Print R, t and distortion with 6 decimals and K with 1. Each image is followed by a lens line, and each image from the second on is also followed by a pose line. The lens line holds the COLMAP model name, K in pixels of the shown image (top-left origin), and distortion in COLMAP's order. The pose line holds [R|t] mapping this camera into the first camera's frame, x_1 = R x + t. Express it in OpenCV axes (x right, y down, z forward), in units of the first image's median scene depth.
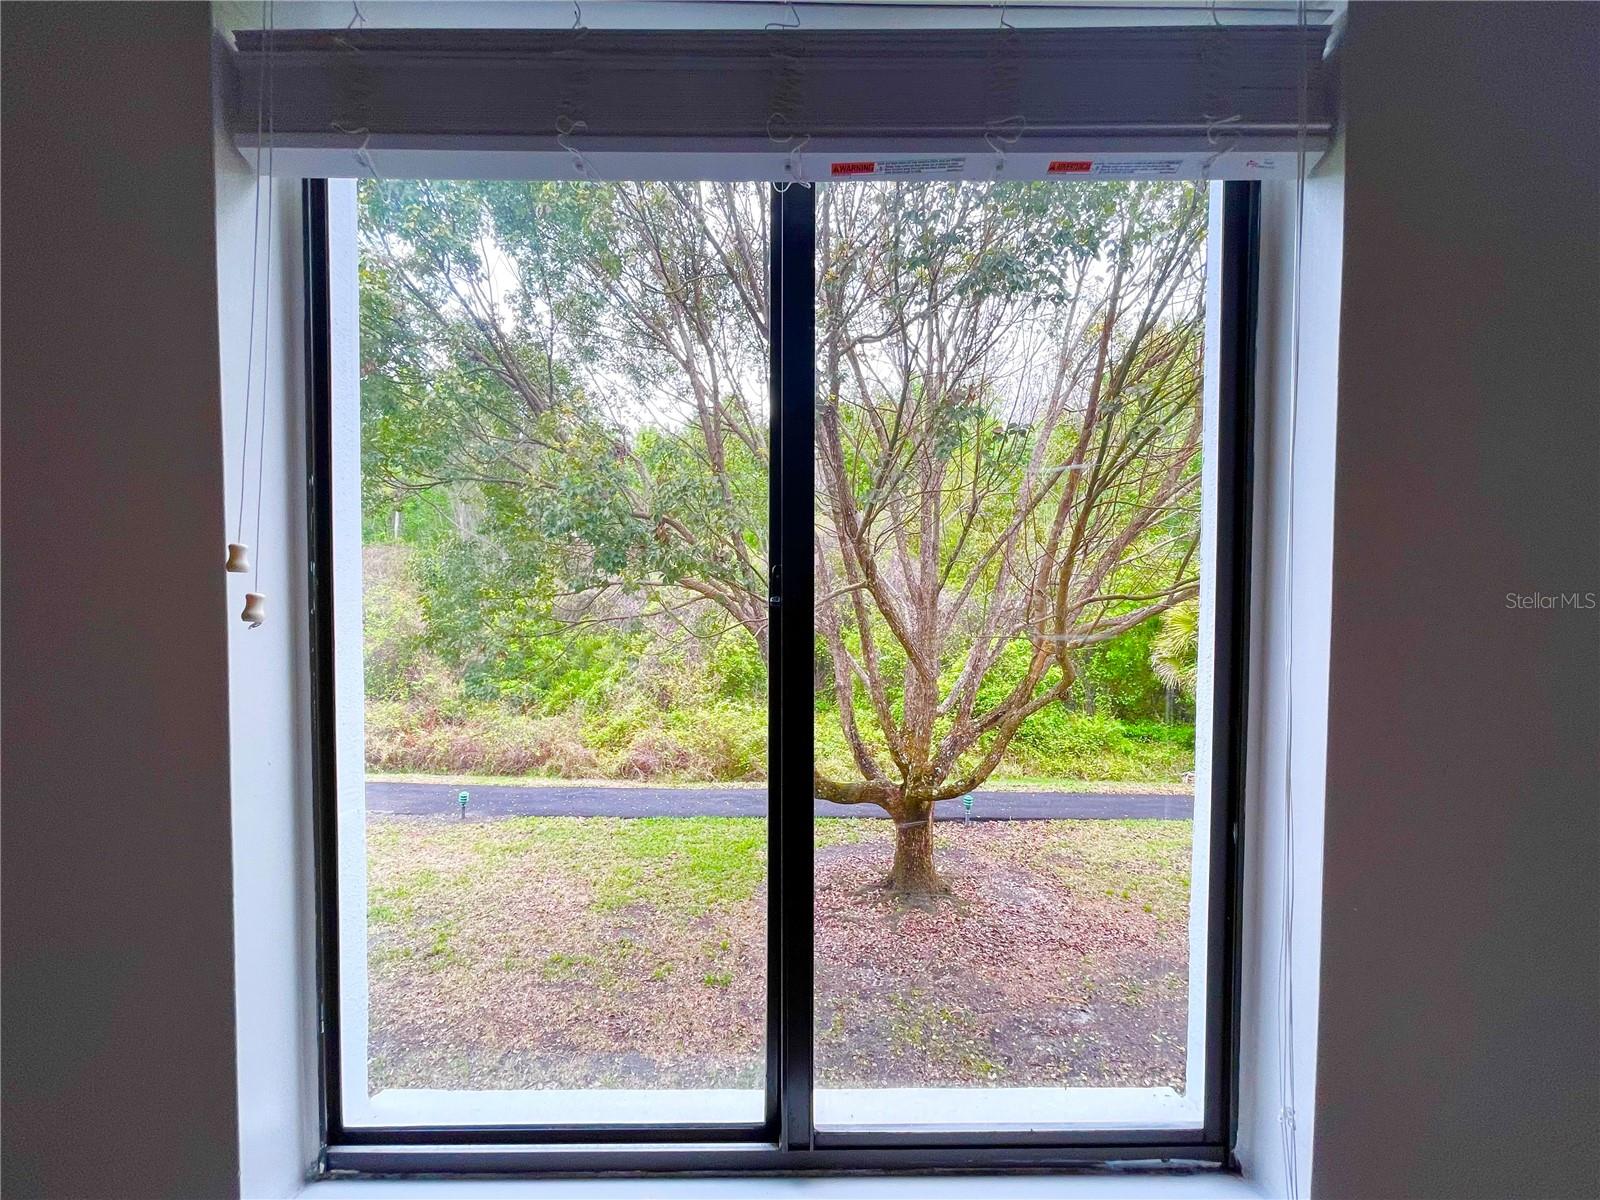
lens RADIAL K [[646.8, 0, 793.0], [0, 646.8, 603.5], [0, 0, 1]] dist [-0.009964, -0.000302]
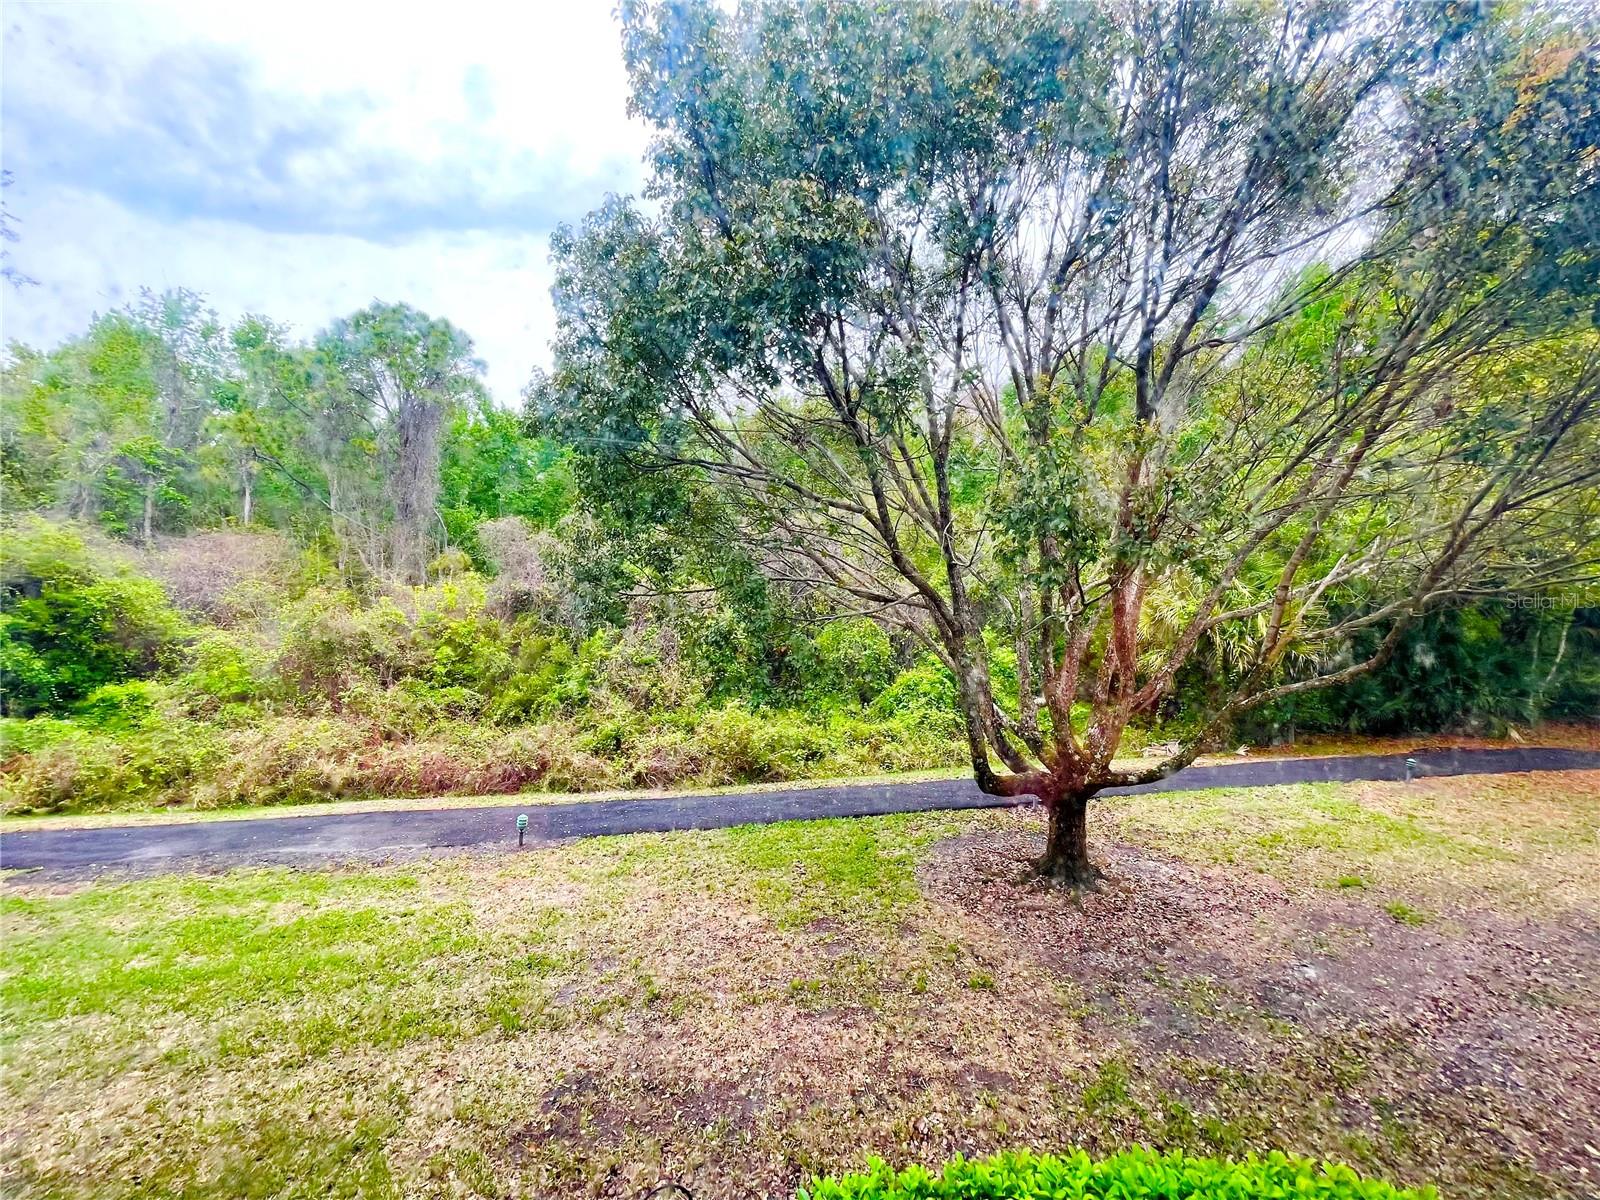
lens RADIAL K [[642.4, 0, 794.9], [0, 642.4, 606.2], [0, 0, 1]] dist [-0.012353, 0.008898]
pose [[0.975385, -0.005864, 0.220433, -0.428028], [0.003740, 0.999942, 0.010051, -0.001210], [-0.220479, -0.008979, 0.975350, 0.081589]]
